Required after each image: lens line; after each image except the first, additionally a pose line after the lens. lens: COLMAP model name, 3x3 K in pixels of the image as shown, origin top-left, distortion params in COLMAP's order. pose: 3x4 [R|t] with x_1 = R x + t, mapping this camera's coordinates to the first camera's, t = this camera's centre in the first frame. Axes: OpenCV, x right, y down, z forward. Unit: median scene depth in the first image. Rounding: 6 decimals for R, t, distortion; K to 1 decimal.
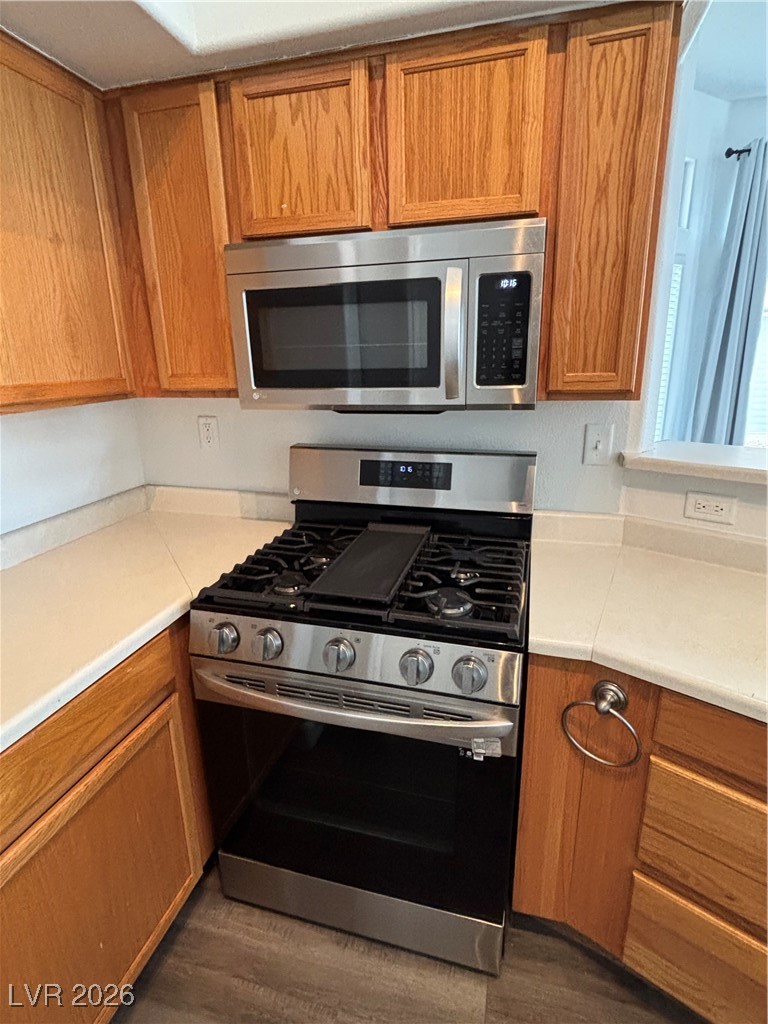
lens RADIAL K [[528.9, 0, 384.0], [0, 528.9, 512.0], [0, 0, 1]] dist [-0.000880, -0.000389]
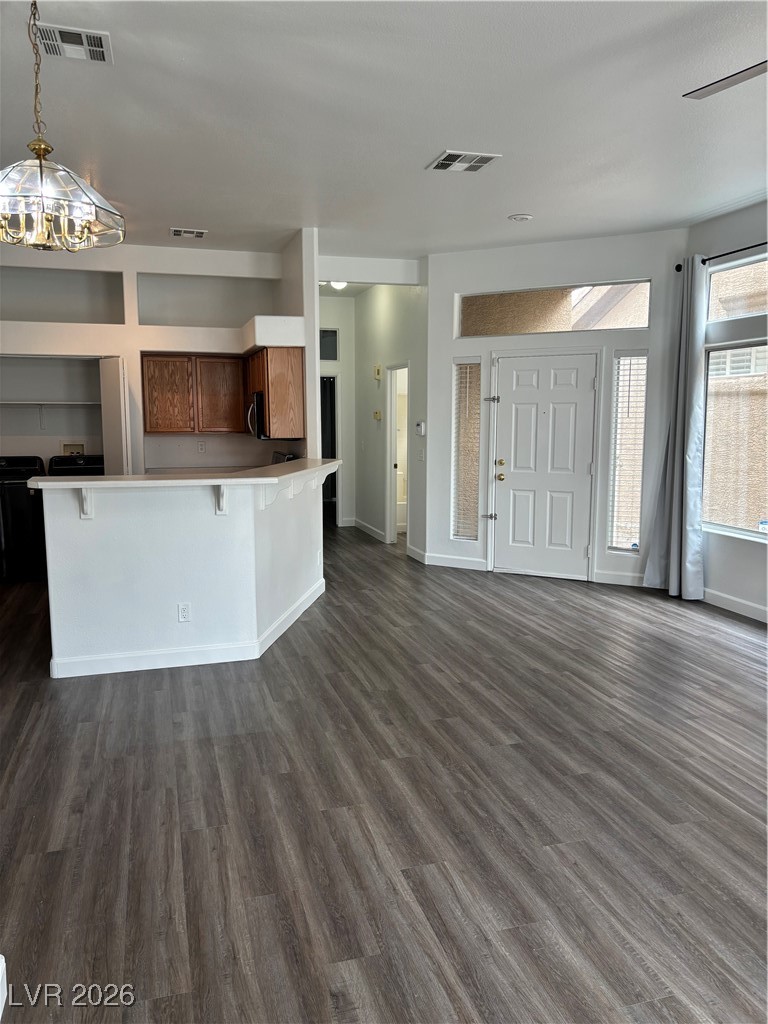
lens RADIAL K [[771.4, 0, 384.0], [0, 771.4, 512.0], [0, 0, 1]] dist [0.052177, -0.053737]
pose [[0.535995, 0.123687, -0.835112, 4.914092], [-0.246577, 0.969011, -0.014741, 0.158342], [0.807409, 0.213820, 0.549883, -1.085996]]
